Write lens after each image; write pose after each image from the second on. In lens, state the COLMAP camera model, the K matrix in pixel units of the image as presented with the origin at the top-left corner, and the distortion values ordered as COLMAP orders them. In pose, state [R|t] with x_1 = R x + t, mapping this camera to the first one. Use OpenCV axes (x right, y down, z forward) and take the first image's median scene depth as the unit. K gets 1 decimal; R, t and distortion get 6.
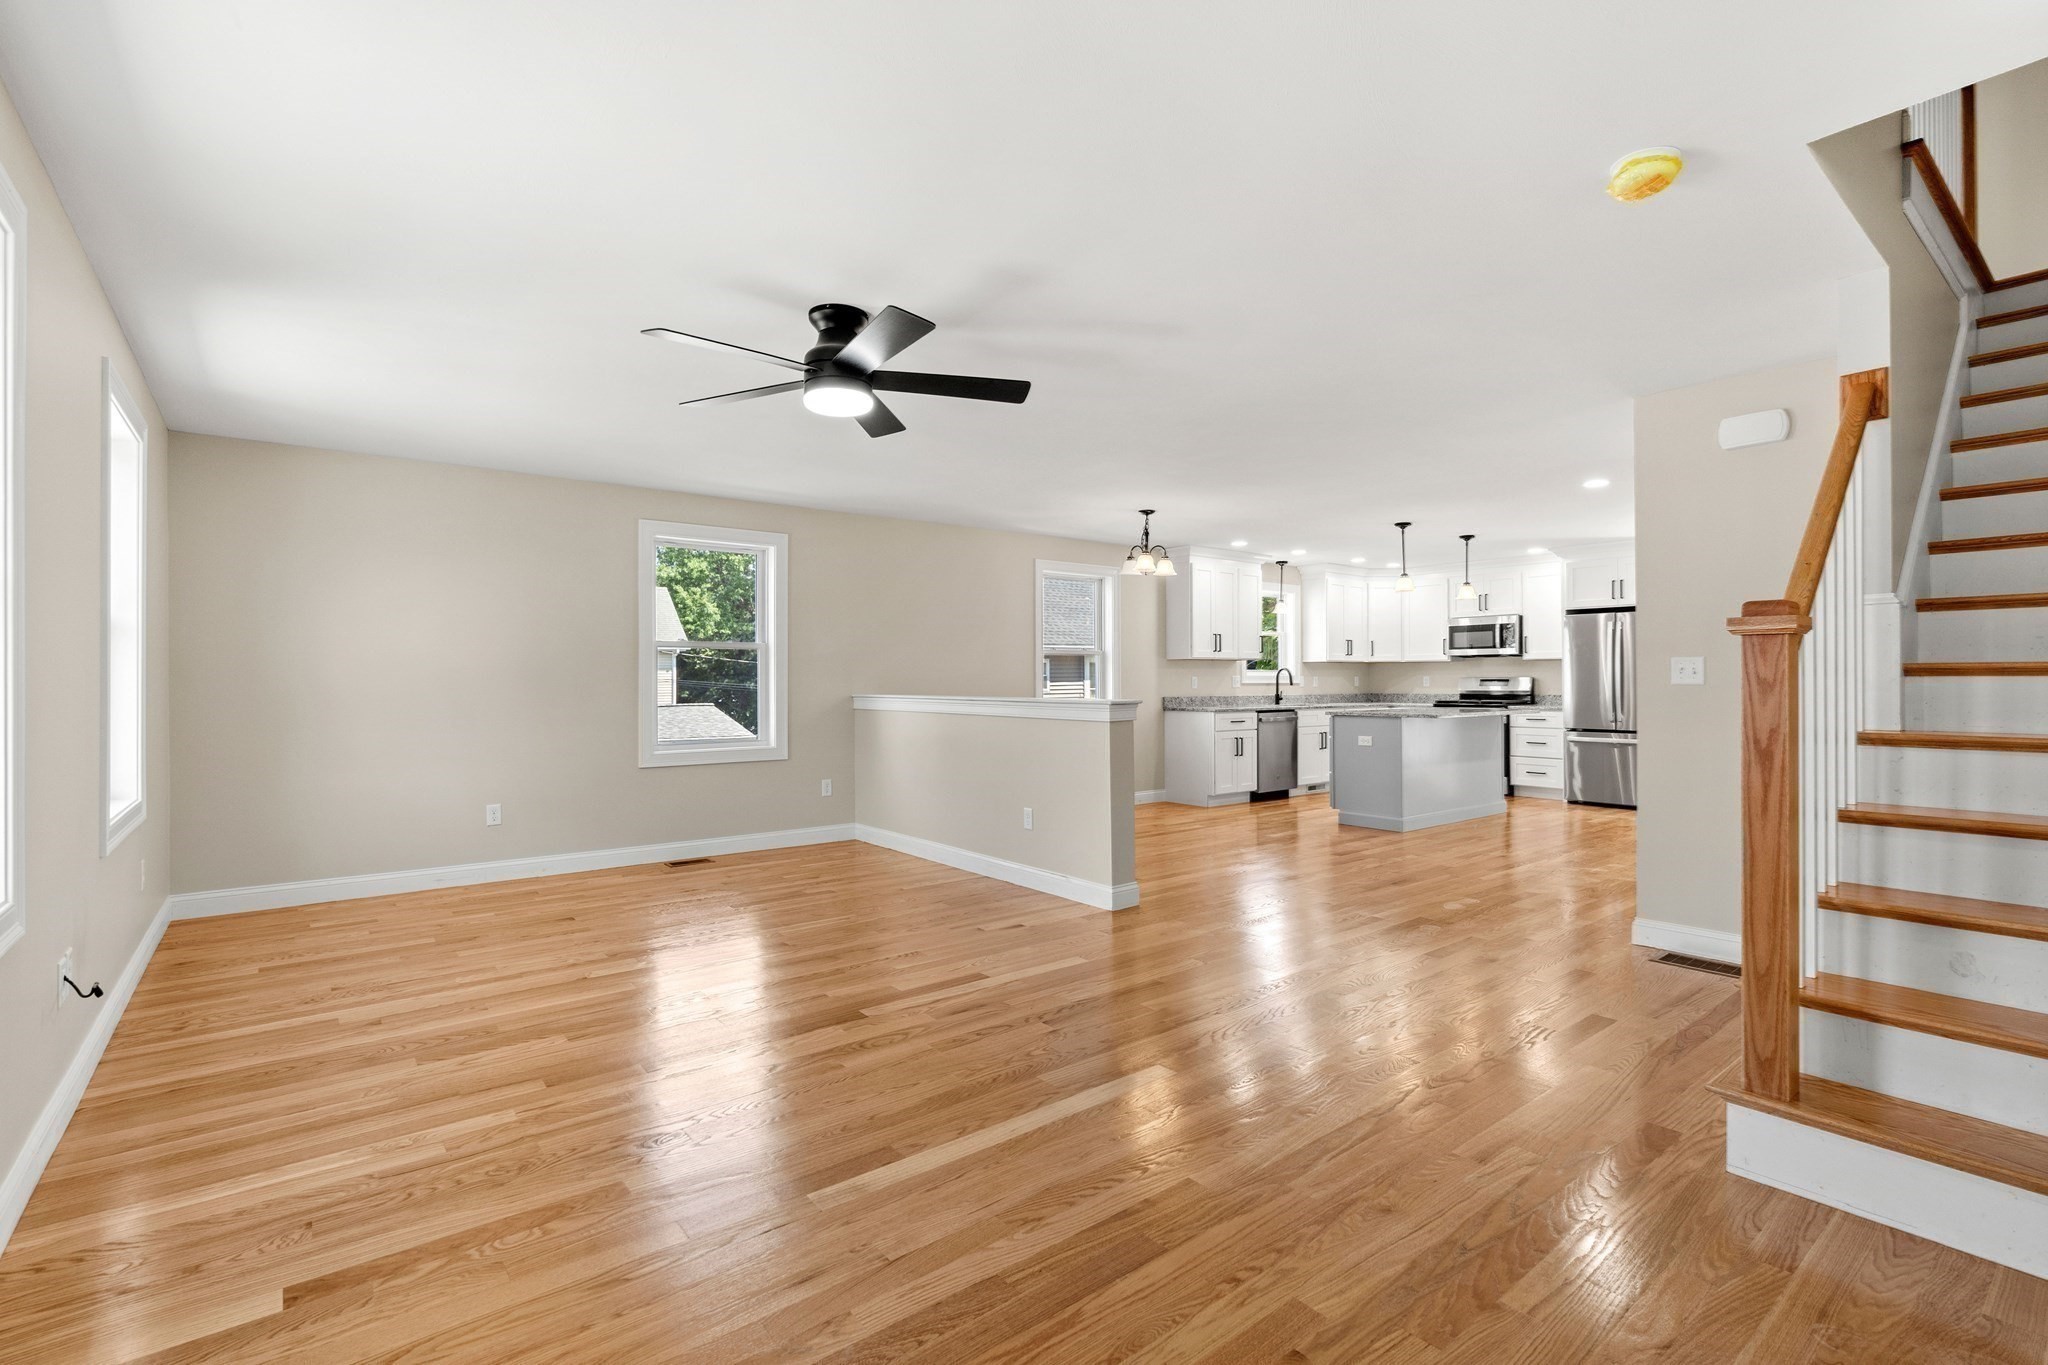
lens RADIAL K [[936.1, 0, 1031.8], [0, 936.1, 674.2], [0, 0, 1]] dist [-0.005644, -0.000058]
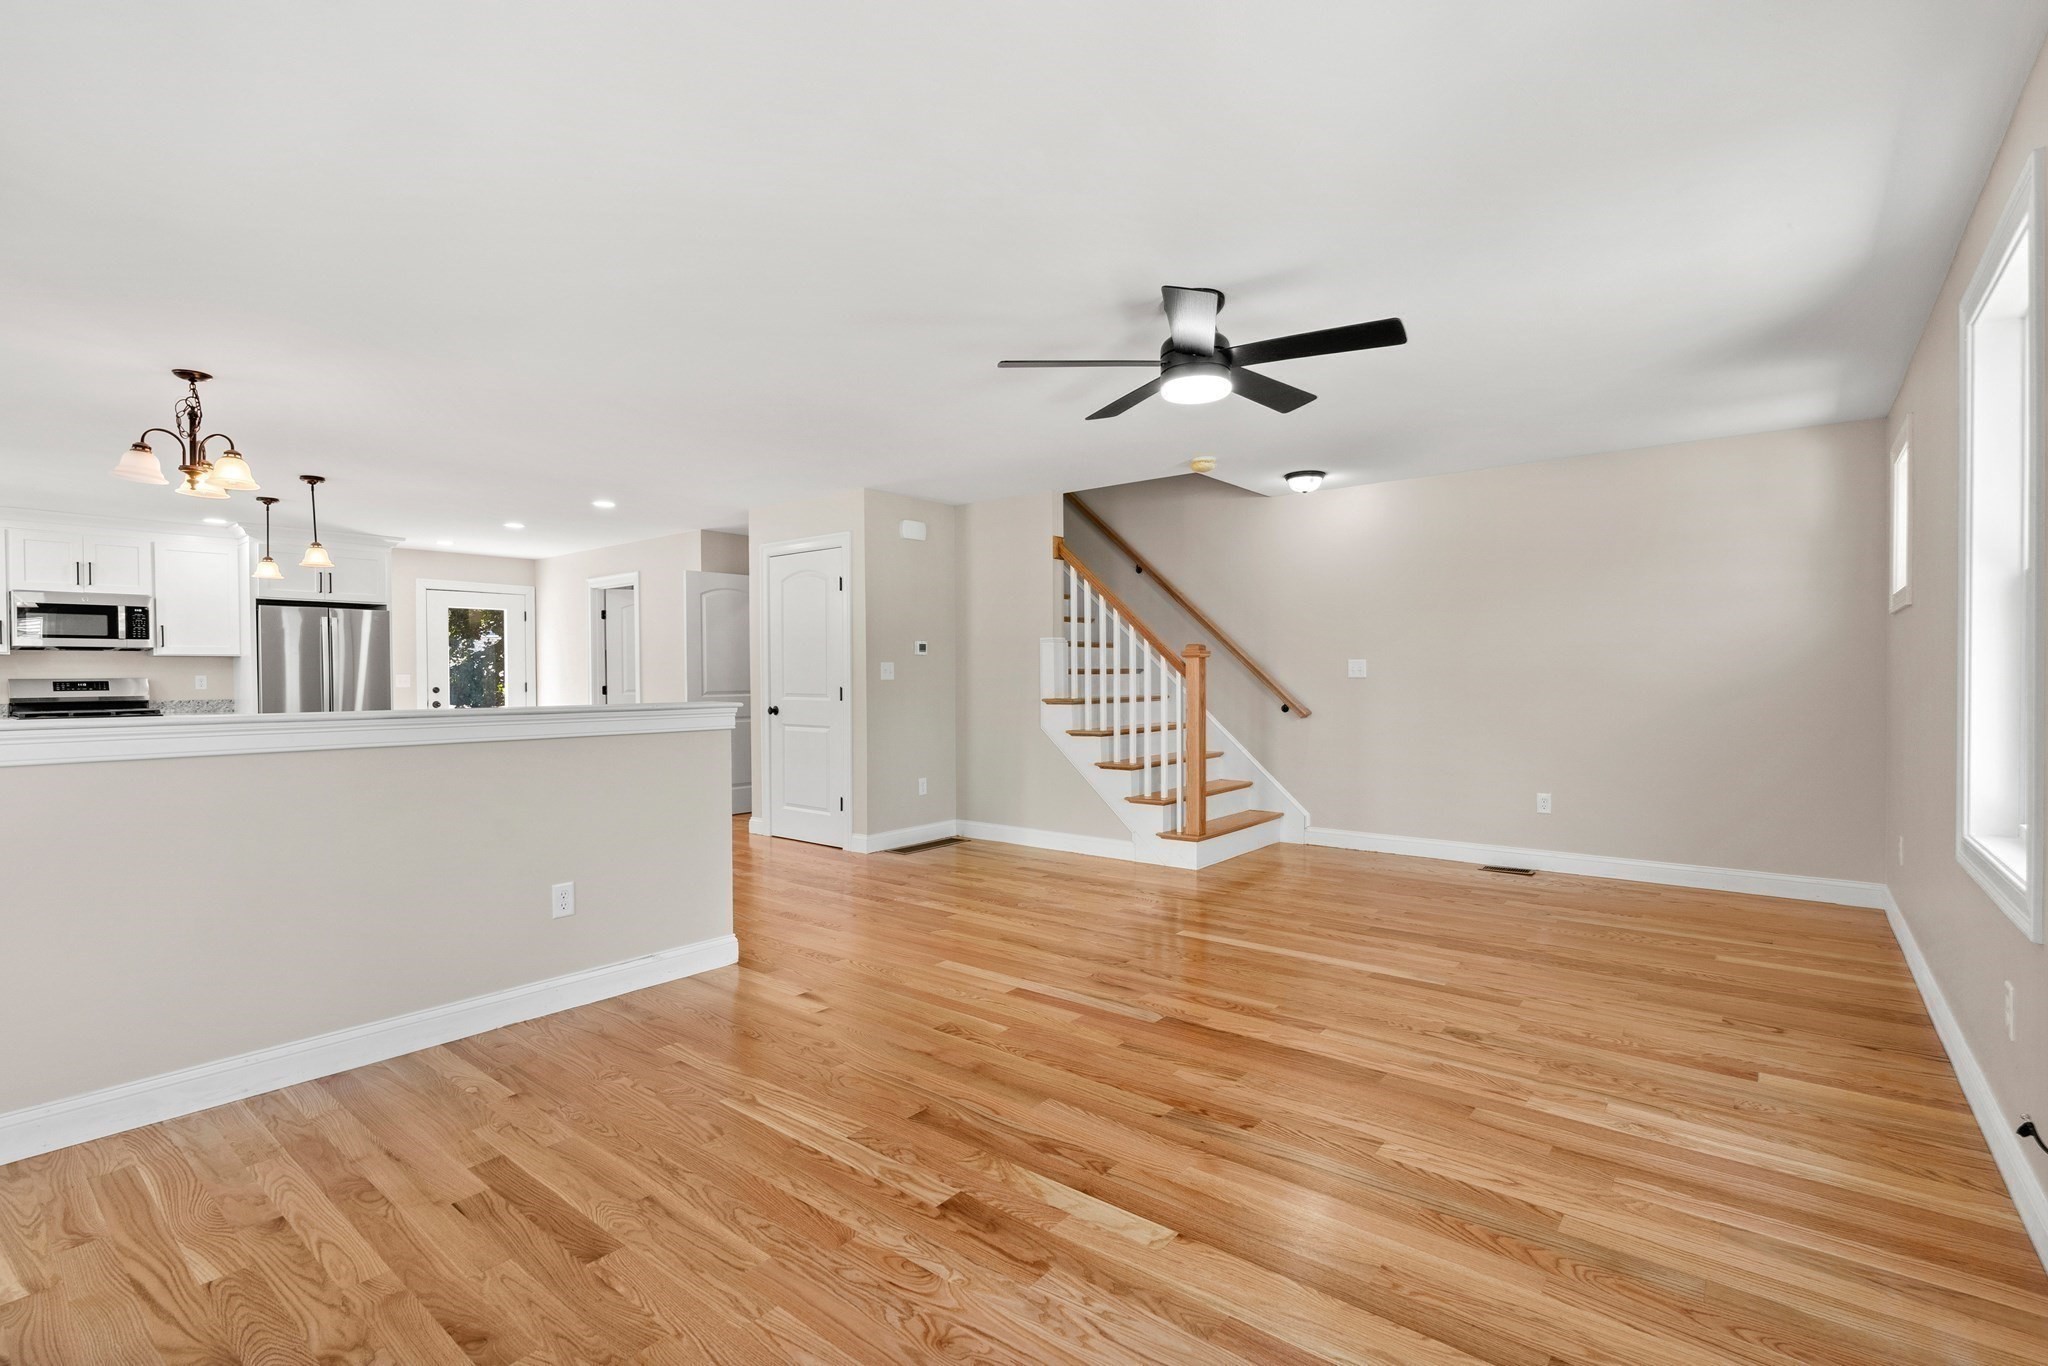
lens RADIAL K [[936.1, 0, 1029.9], [0, 936.1, 688.0], [0, 0, 1]] dist [-0.005644, -0.000058]
pose [[-0.220745, -0.009807, 0.975282, -1.332456], [0.001065, 0.999946, 0.010296, 0.013424], [-0.975331, 0.003312, -0.220722, 1.644901]]
